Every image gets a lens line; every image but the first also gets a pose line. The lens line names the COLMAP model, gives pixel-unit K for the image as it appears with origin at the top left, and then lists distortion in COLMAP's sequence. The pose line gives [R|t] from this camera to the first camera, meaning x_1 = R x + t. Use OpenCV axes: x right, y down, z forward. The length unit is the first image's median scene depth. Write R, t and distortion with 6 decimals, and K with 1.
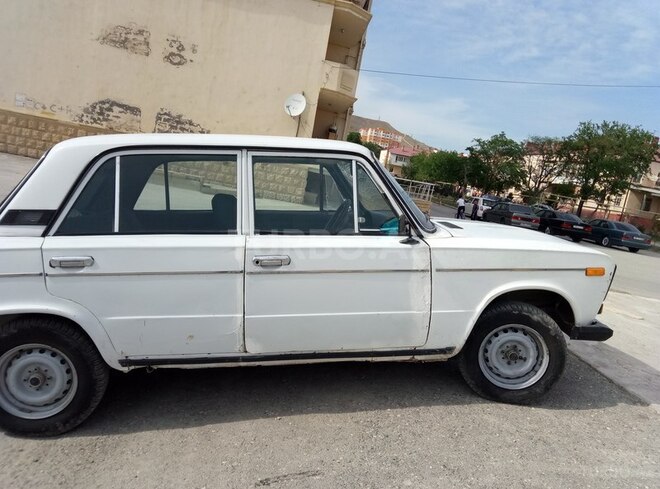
lens RADIAL K [[487.7, 0, 331.5], [0, 487.7, 247.0], [0, 0, 1]] dist [0.053841, -0.053353]
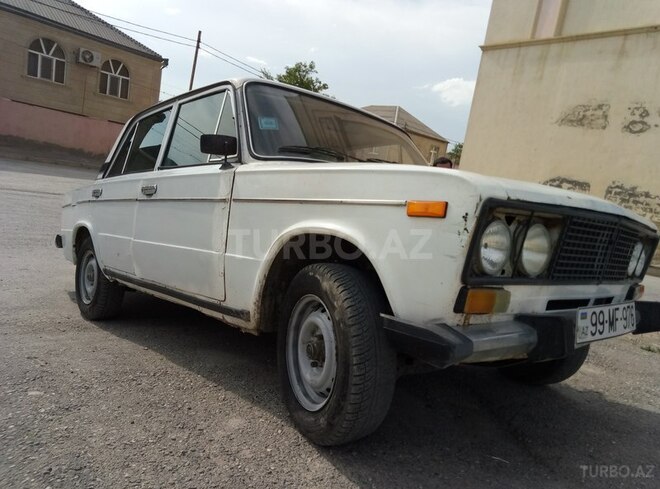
lens RADIAL K [[485.9, 0, 330.0], [0, 485.9, 245.7], [0, 0, 1]] dist [0.027150, 0.003892]
pose [[0.556386, 0.036609, -0.830117, 0.870769], [-0.196341, 0.976531, -0.088531, 0.143761], [0.807394, 0.212243, 0.550516, 0.653294]]
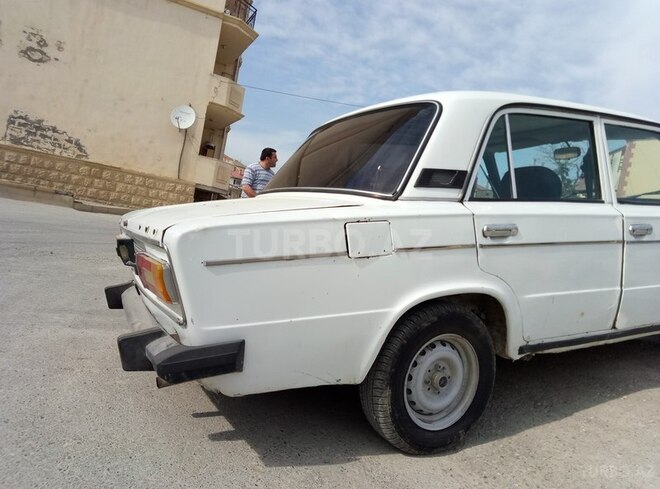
lens RADIAL K [[485.9, 0, 330.0], [0, 485.9, 245.7], [0, 0, 1]] dist [0.027150, 0.003892]
pose [[0.941193, -0.023878, 0.337025, -0.890169], [0.041277, 0.998154, -0.044553, 0.066805], [-0.335339, 0.055844, 0.940441, 0.255068]]
